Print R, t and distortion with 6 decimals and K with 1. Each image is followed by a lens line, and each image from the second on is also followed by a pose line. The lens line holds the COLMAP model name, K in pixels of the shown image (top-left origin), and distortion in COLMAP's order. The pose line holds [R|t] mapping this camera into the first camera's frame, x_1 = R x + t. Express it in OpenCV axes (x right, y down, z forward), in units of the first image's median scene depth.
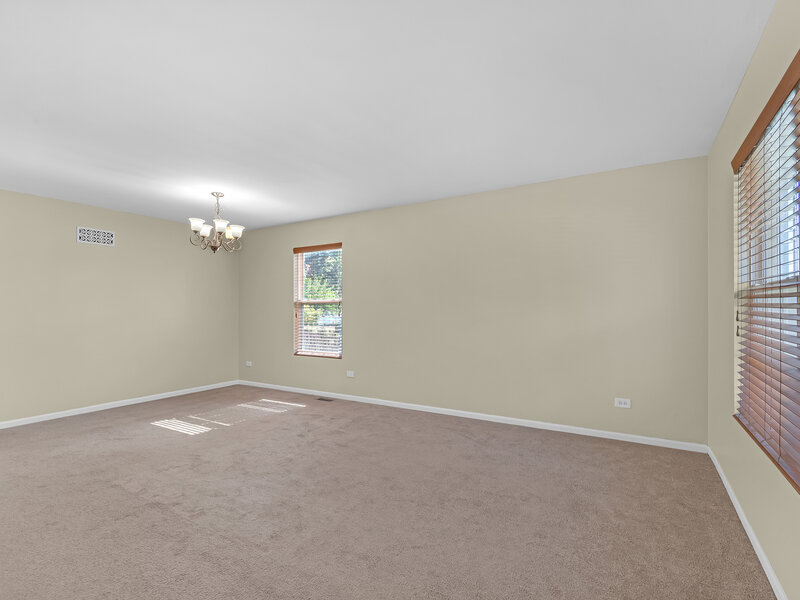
lens RADIAL K [[394.4, 0, 400.0], [0, 394.4, 300.0], [0, 0, 1]] dist [-0.003804, -0.000973]
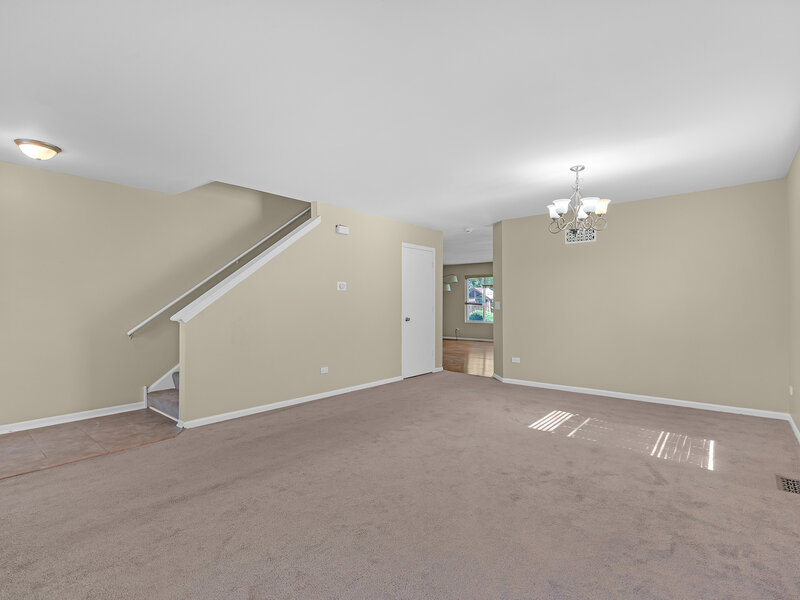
lens RADIAL K [[394.4, 0, 400.0], [0, 394.4, 300.0], [0, 0, 1]] dist [-0.003804, -0.000973]
pose [[-0.141567, -0.004782, -0.989917, 0.455397], [0.020846, 0.999752, -0.007811, 0.020375], [0.989709, -0.021742, -0.141432, 0.746495]]
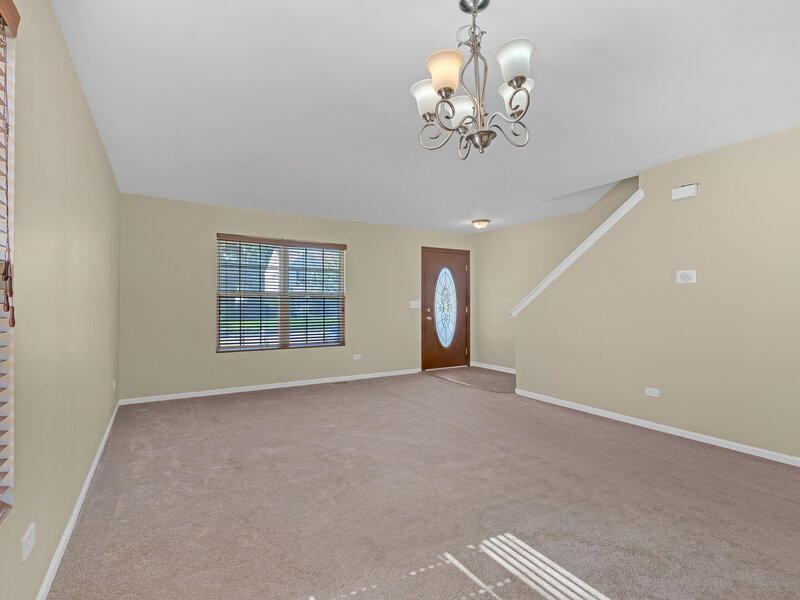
lens RADIAL K [[394.4, 0, 400.0], [0, 394.4, 300.0], [0, 0, 1]] dist [-0.003804, -0.000973]
pose [[-0.895353, 0.013381, 0.445156, -0.573234], [-0.002080, 0.999412, -0.034227, 0.041688], [-0.445353, -0.031571, -0.894798, 1.396794]]
